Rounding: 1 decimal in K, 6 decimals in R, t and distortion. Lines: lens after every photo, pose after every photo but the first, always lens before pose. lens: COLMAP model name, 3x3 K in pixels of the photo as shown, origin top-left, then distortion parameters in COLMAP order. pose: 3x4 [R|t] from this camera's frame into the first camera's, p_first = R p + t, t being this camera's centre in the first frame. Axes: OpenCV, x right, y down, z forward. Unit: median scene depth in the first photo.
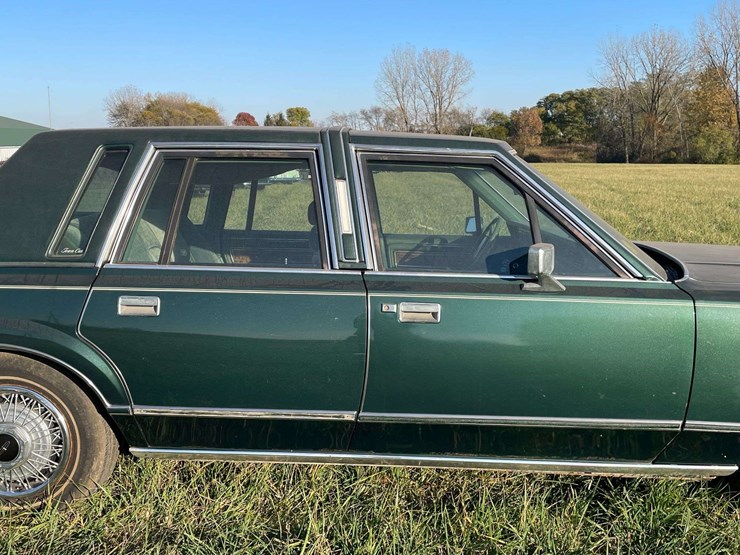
lens RADIAL K [[758.2, 0, 366.3], [0, 758.2, 282.0], [0, 0, 1]] dist [0.096956, -0.125577]
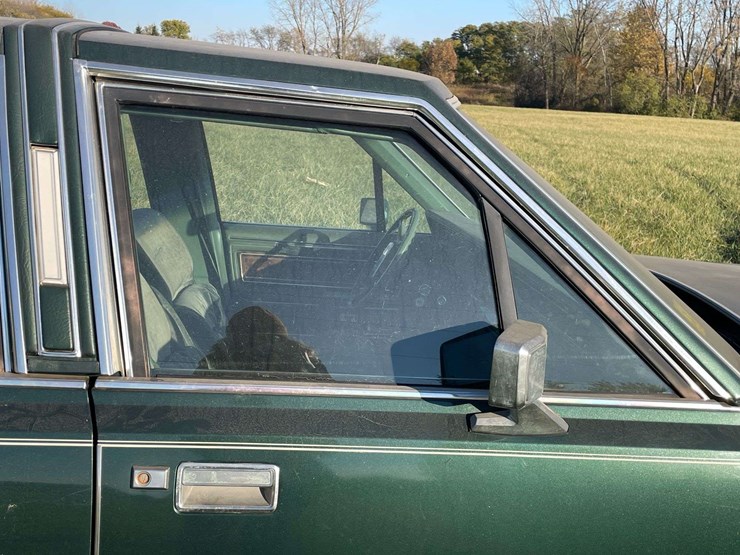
lens RADIAL K [[828.3, 0, 370.0], [0, 828.3, 277.5], [0, 0, 1]] dist [0.117787, -0.195235]
pose [[0.990611, 0.024311, 0.134533, 0.006286], [-0.032449, 0.997752, 0.058632, -0.007719], [-0.132805, -0.062447, 0.989173, 0.041797]]
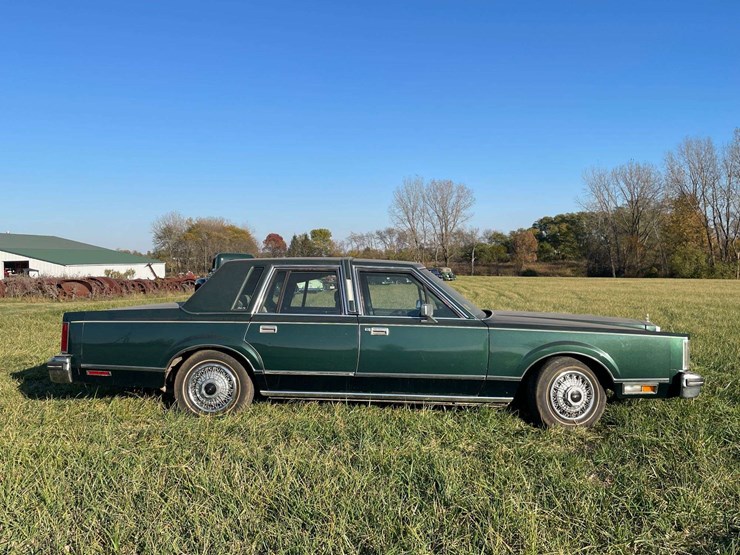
lens RADIAL K [[758.2, 0, 366.3], [0, 758.2, 282.0], [0, 0, 1]] dist [0.096956, -0.125577]
pose [[0.999681, -0.001682, -0.025198, 0.006796], [-0.002096, 0.988813, -0.149148, 0.019185], [0.025167, 0.149153, 0.988494, -0.114011]]
